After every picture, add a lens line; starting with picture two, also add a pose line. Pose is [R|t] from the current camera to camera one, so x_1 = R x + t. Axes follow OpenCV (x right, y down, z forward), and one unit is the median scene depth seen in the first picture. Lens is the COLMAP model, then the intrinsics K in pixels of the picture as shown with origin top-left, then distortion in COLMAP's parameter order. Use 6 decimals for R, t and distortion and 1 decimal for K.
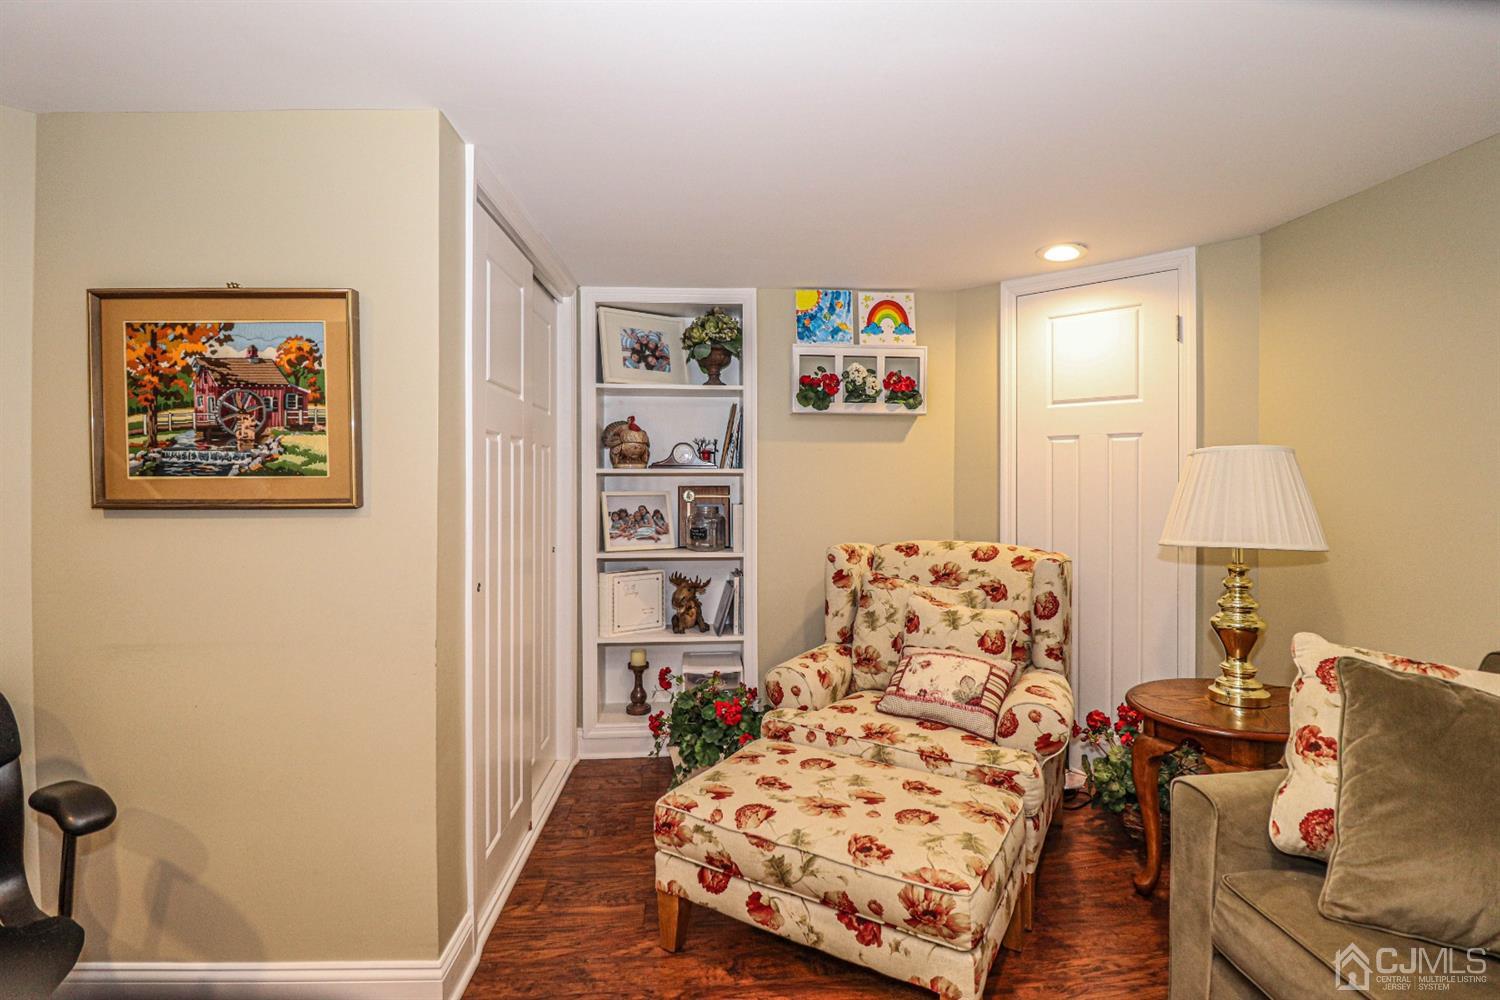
lens RADIAL K [[711.8, 0, 773.8], [0, 711.8, 478.3], [0, 0, 1]] dist [-0.005315, -0.010027]
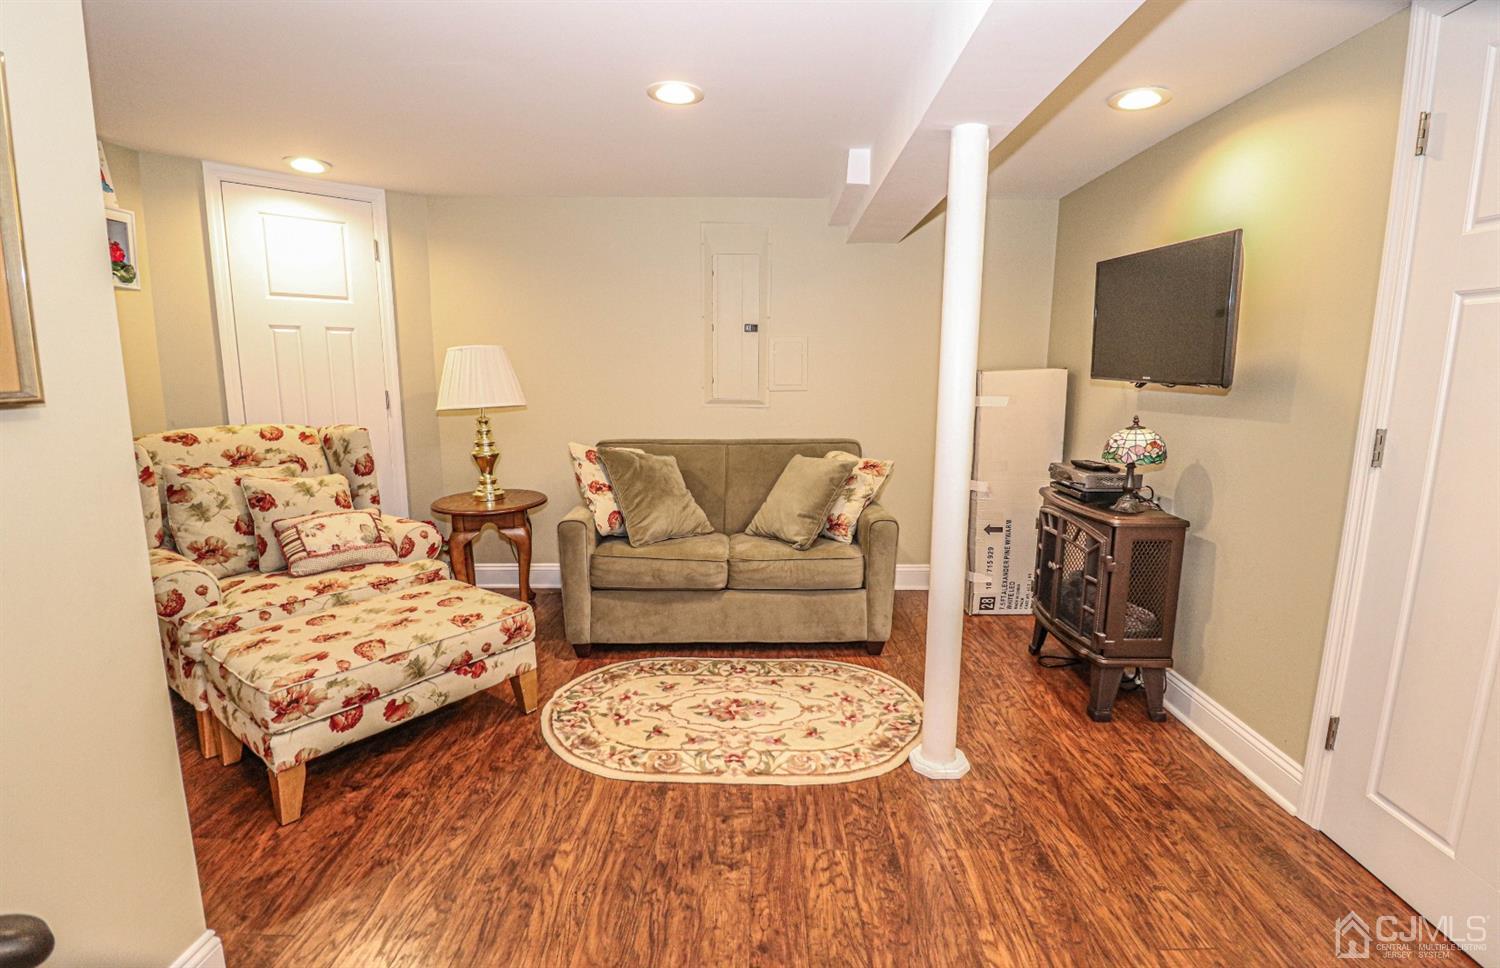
lens RADIAL K [[700.2, 0, 754.7], [0, 700.2, 485.8], [0, 0, 1]] dist [-0.005133, -0.010867]
pose [[0.092492, -0.164305, 0.982064, -0.923112], [-0.007621, 0.986146, 0.165706, 0.002656], [-0.995684, -0.022811, 0.089959, 0.218118]]
